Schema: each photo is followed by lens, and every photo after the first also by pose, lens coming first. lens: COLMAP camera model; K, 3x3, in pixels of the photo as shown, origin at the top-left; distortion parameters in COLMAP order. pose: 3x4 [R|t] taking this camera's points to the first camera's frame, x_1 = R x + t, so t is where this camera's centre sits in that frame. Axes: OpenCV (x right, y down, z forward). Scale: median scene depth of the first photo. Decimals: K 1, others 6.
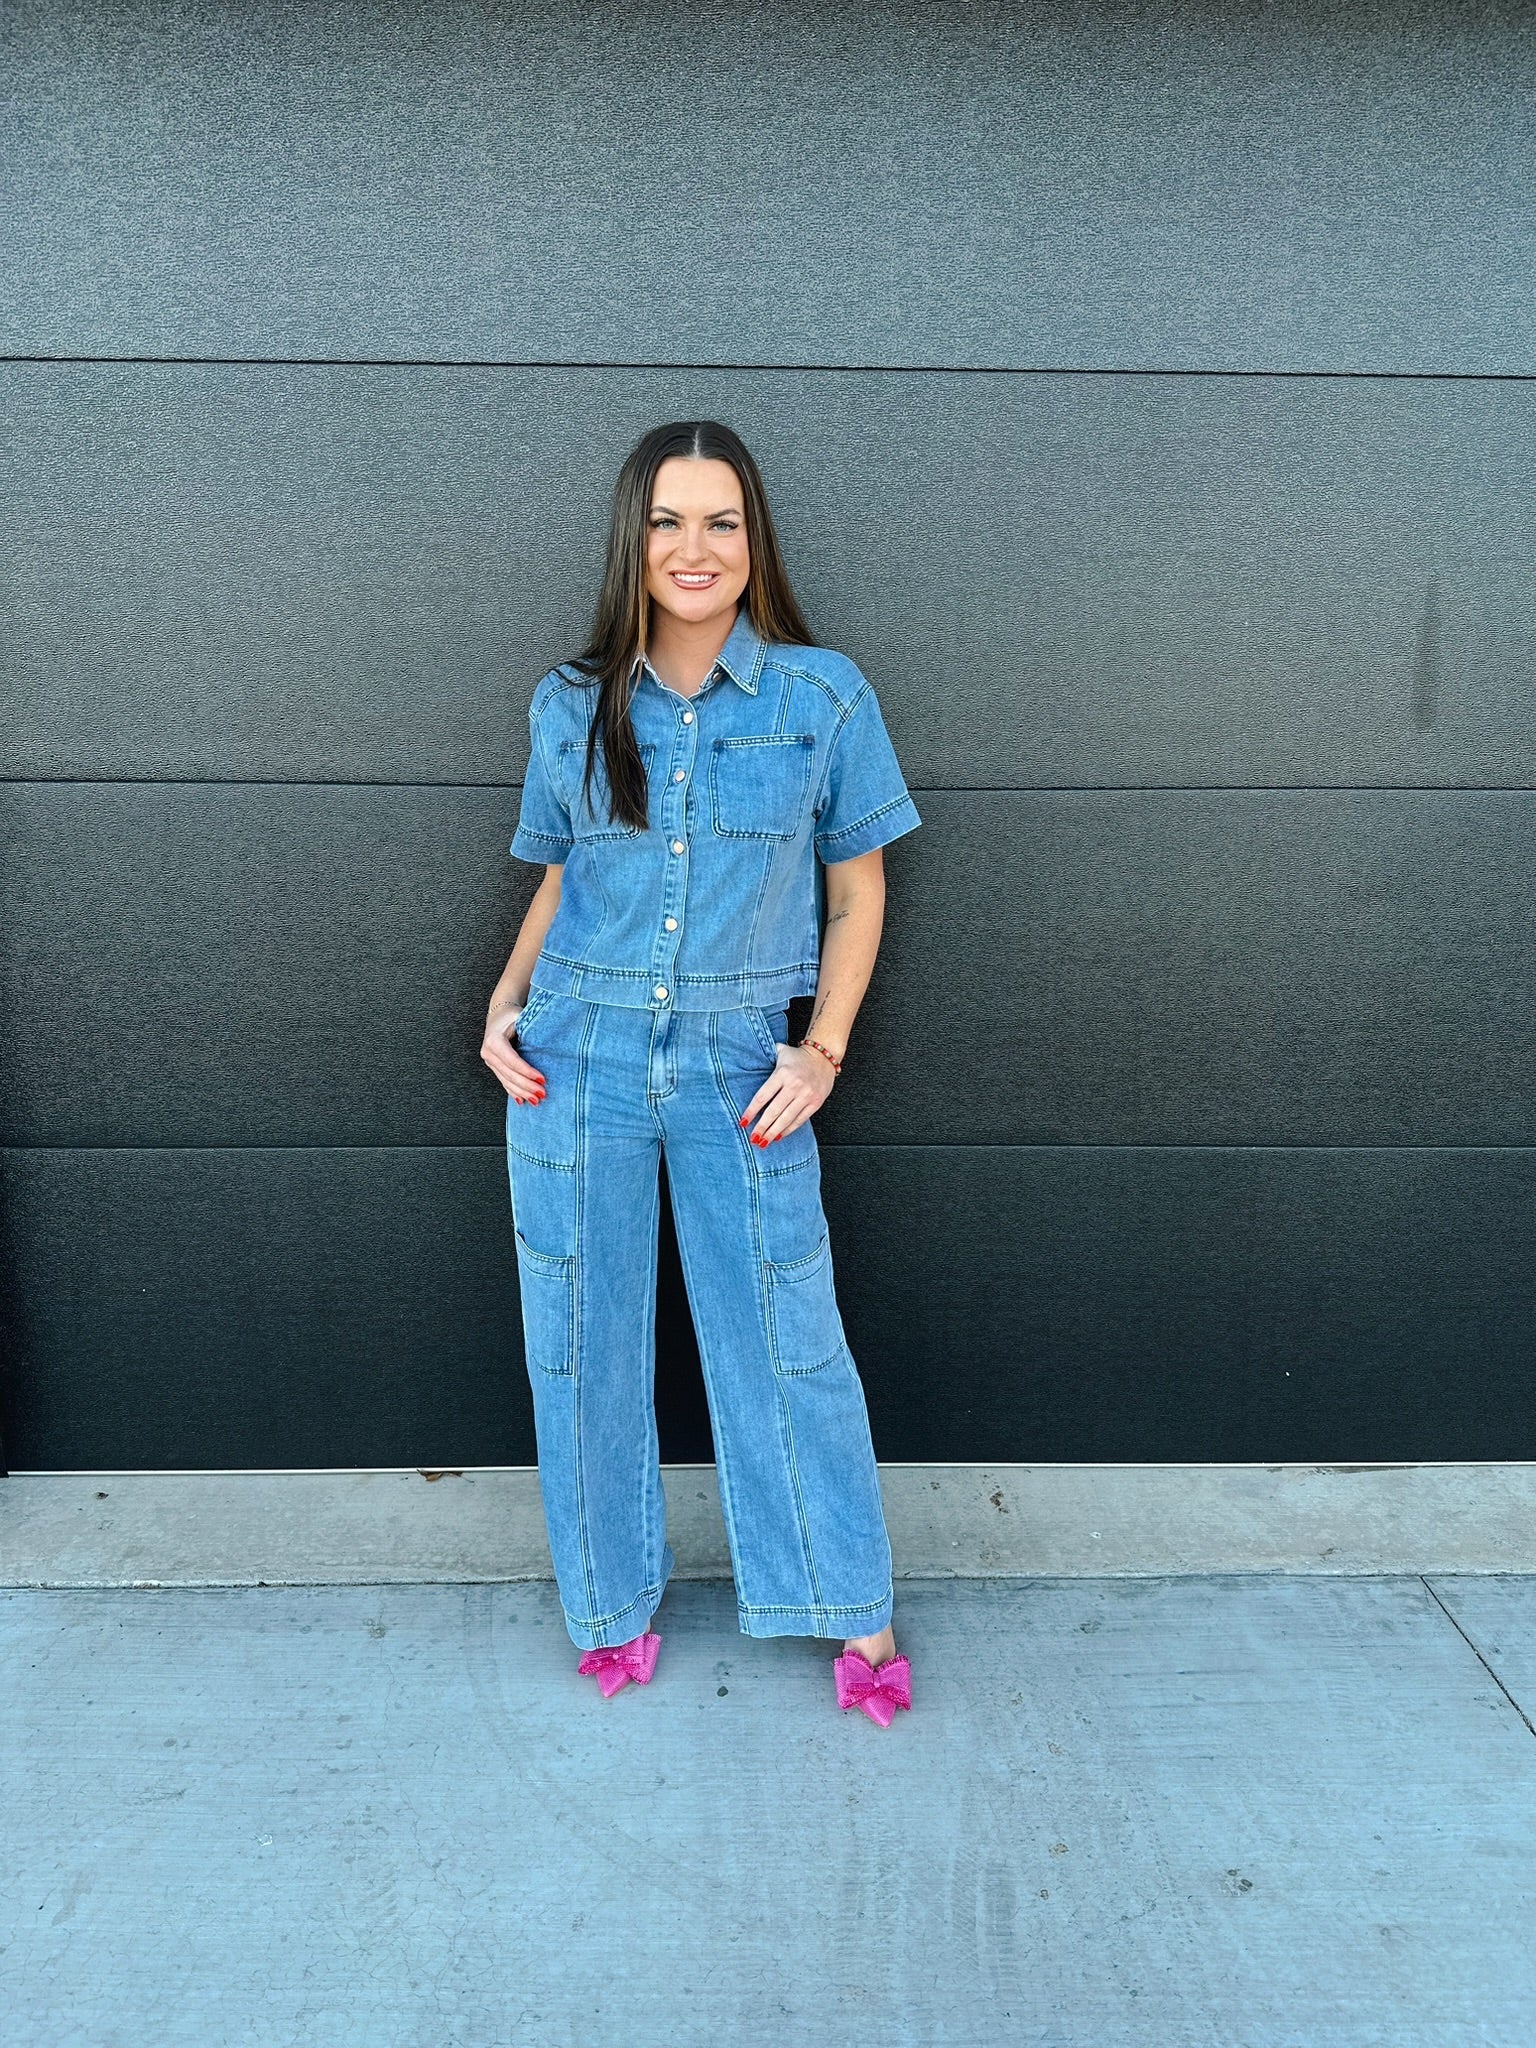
lens RADIAL K [[1464.7, 0, 780.1], [0, 1464.7, 1027.4], [0, 0, 1]] dist [-0.018724, -0.001073]
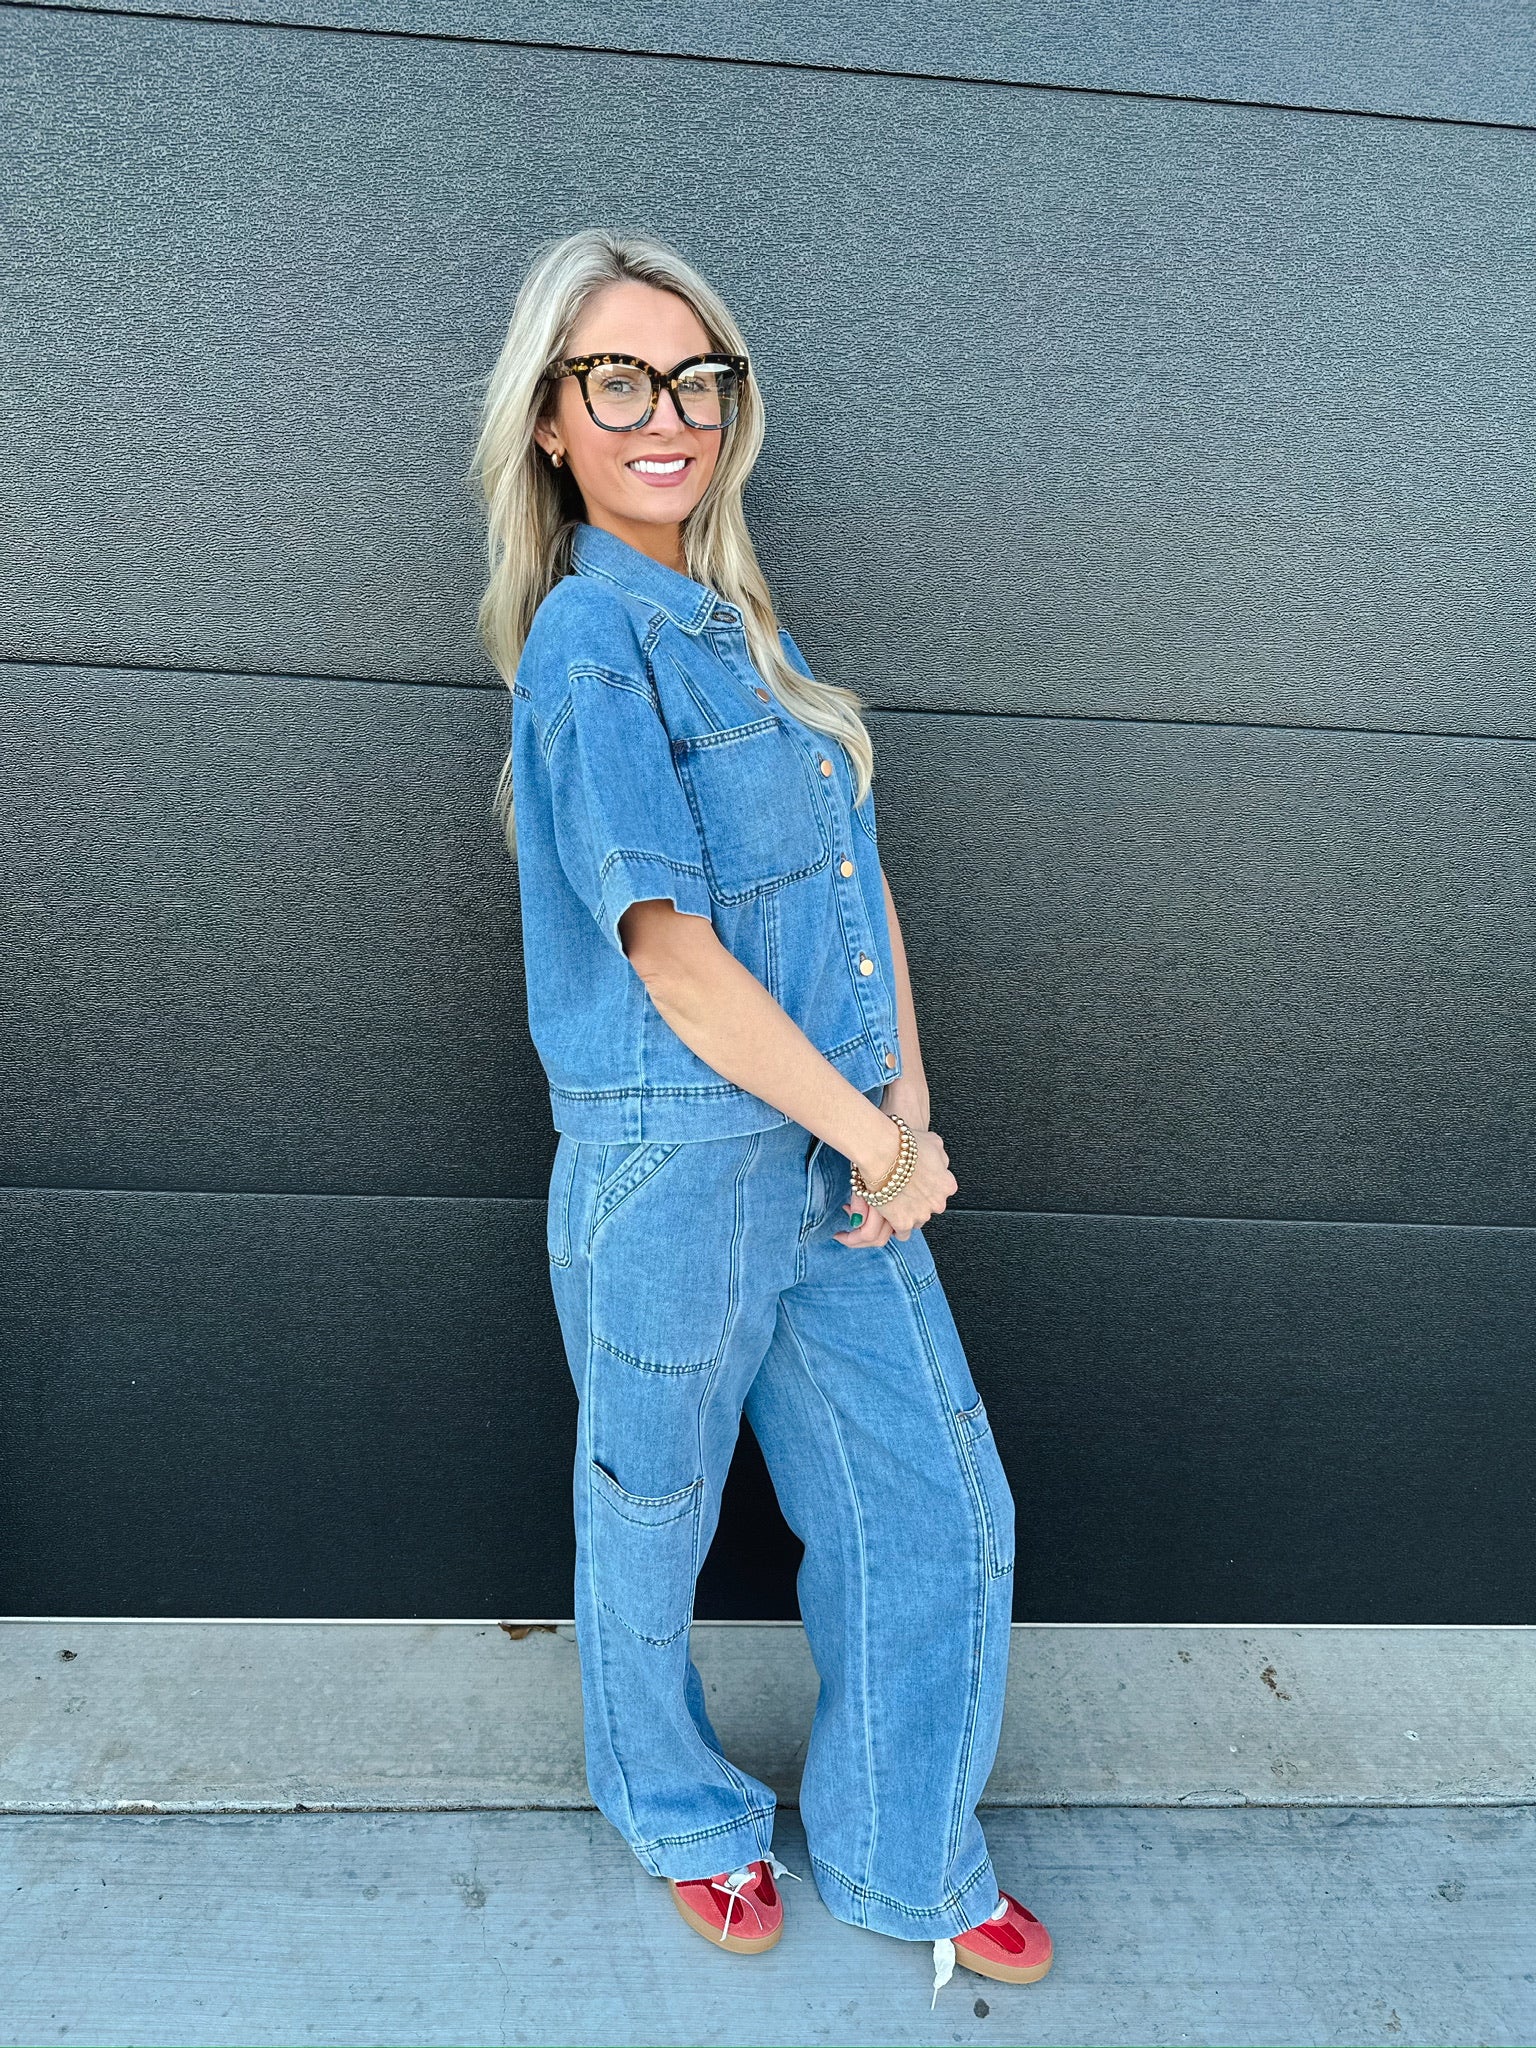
lens RADIAL K [[1464.7, 0, 770.9], [0, 1464.7, 1033.4], [0, 0, 1]] dist [-0.018724, -0.001073]
pose [[0.998557, 0.034427, 0.041206, -0.171313], [-0.035879, 0.998743, 0.035015, -0.032031], [-0.039949, -0.036442, 0.998537, 0.298549]]
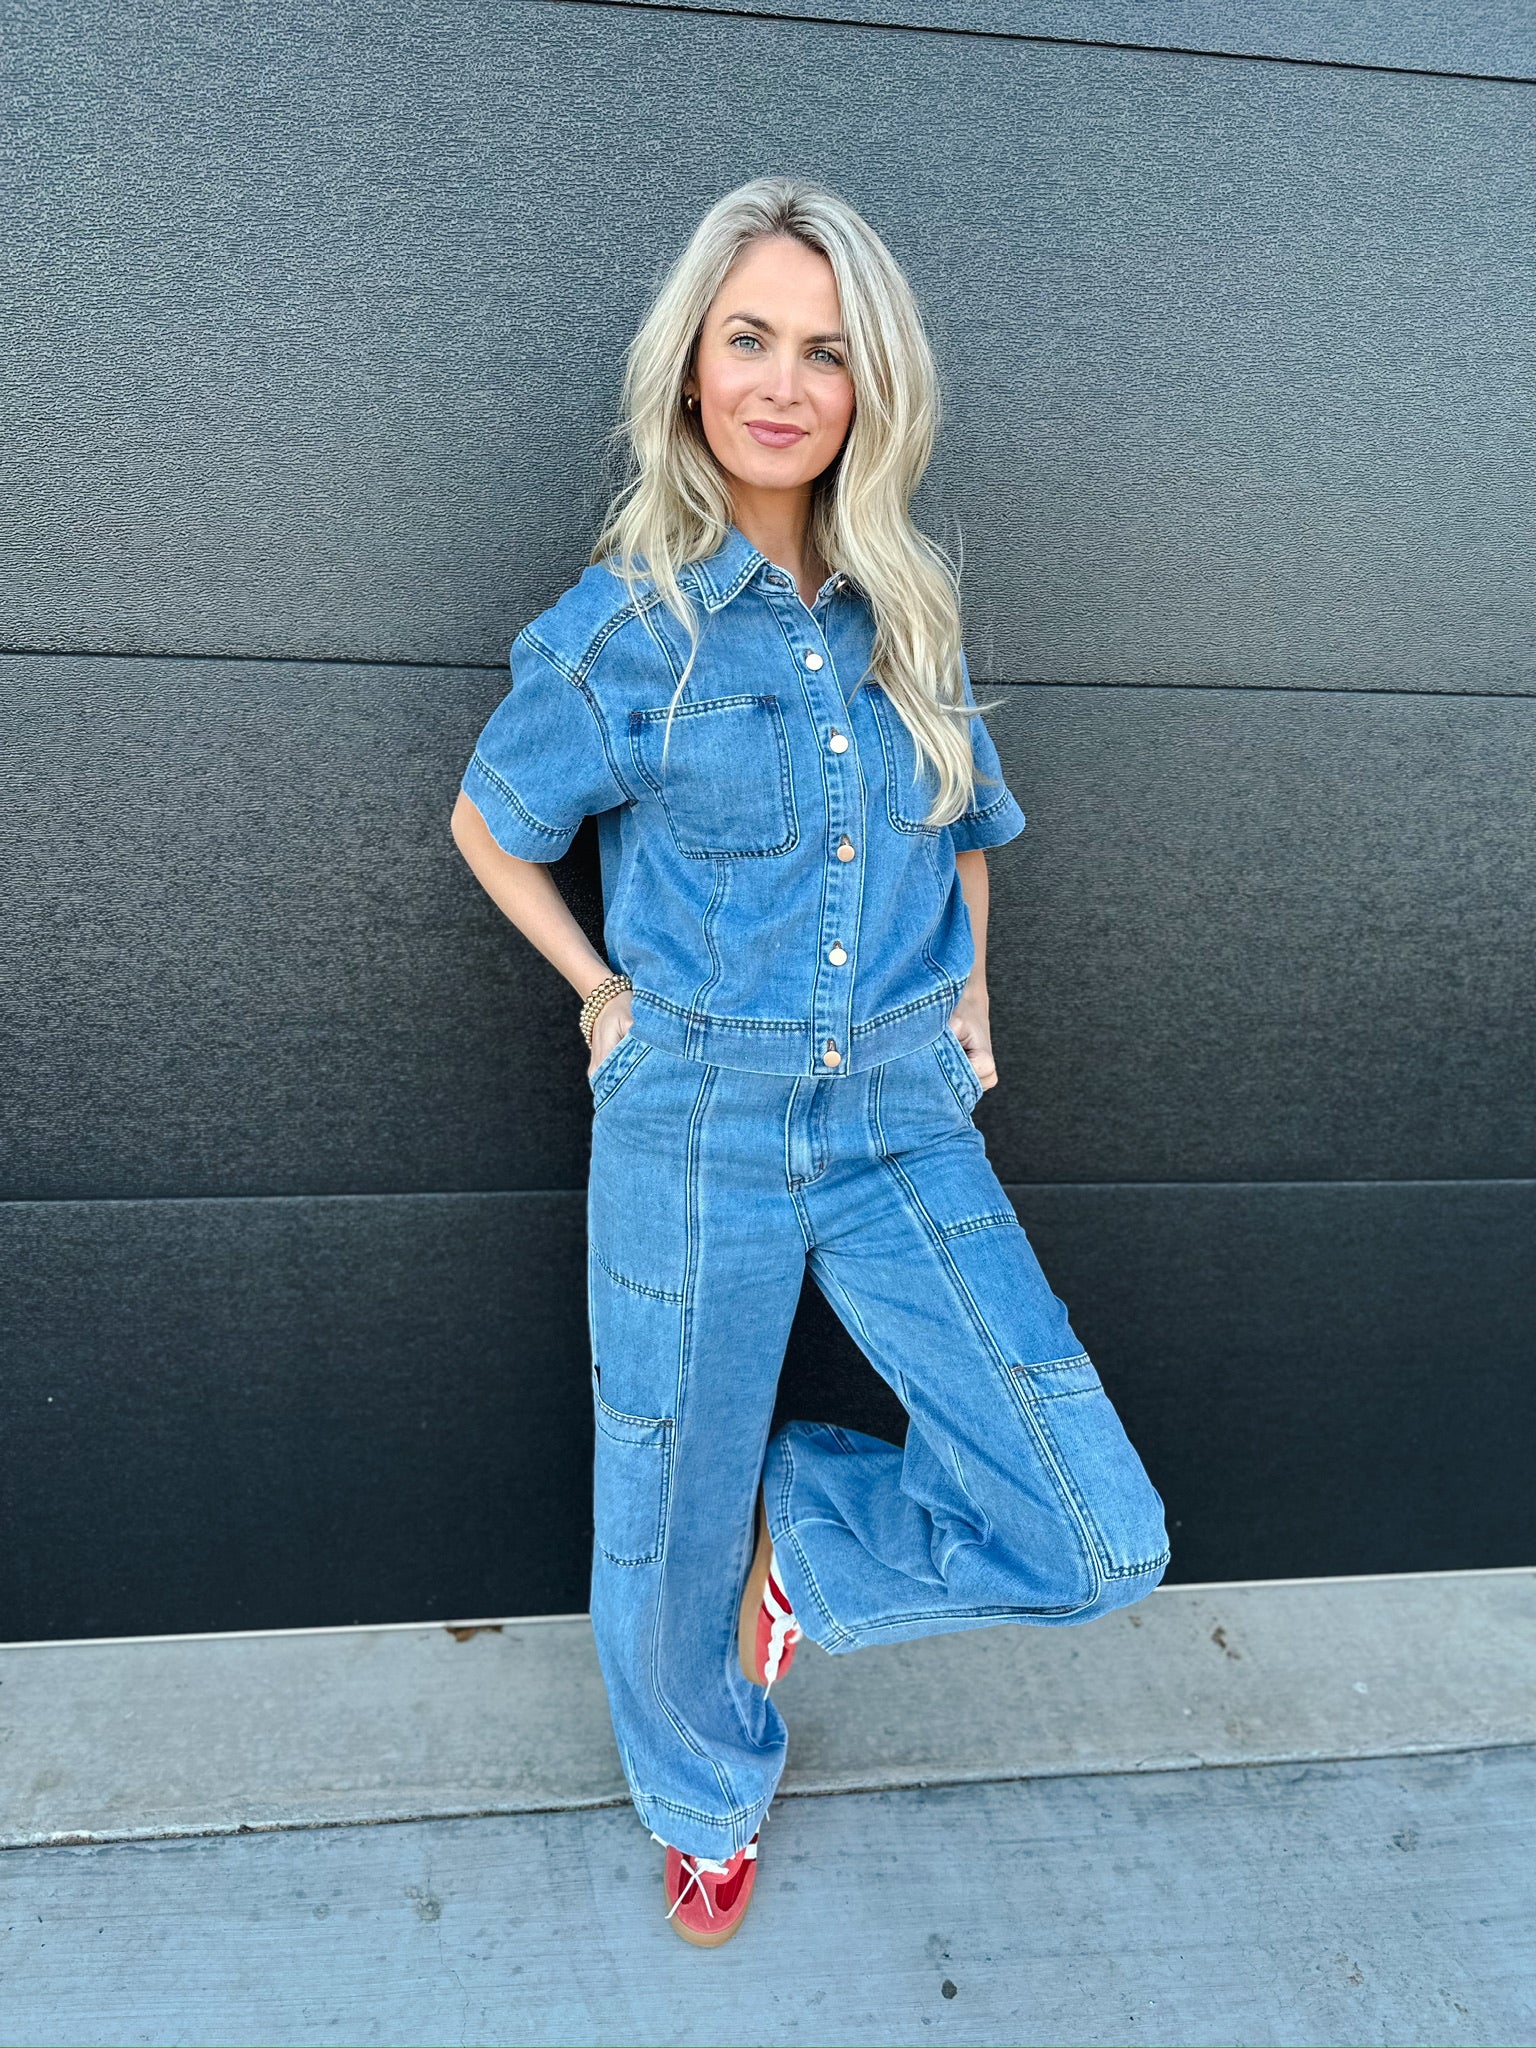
lens RADIAL K [[1464.7, 0, 769.3], [0, 1464.7, 1033.1], [0, 0, 1]] dist [-0.018724, -0.001073]
pose [[0.995690, -0.000988, 0.092739, -0.174349], [-0.003754, 0.998694, 0.050944, -0.033539], [-0.092668, -0.051072, 0.994386, 0.315089]]
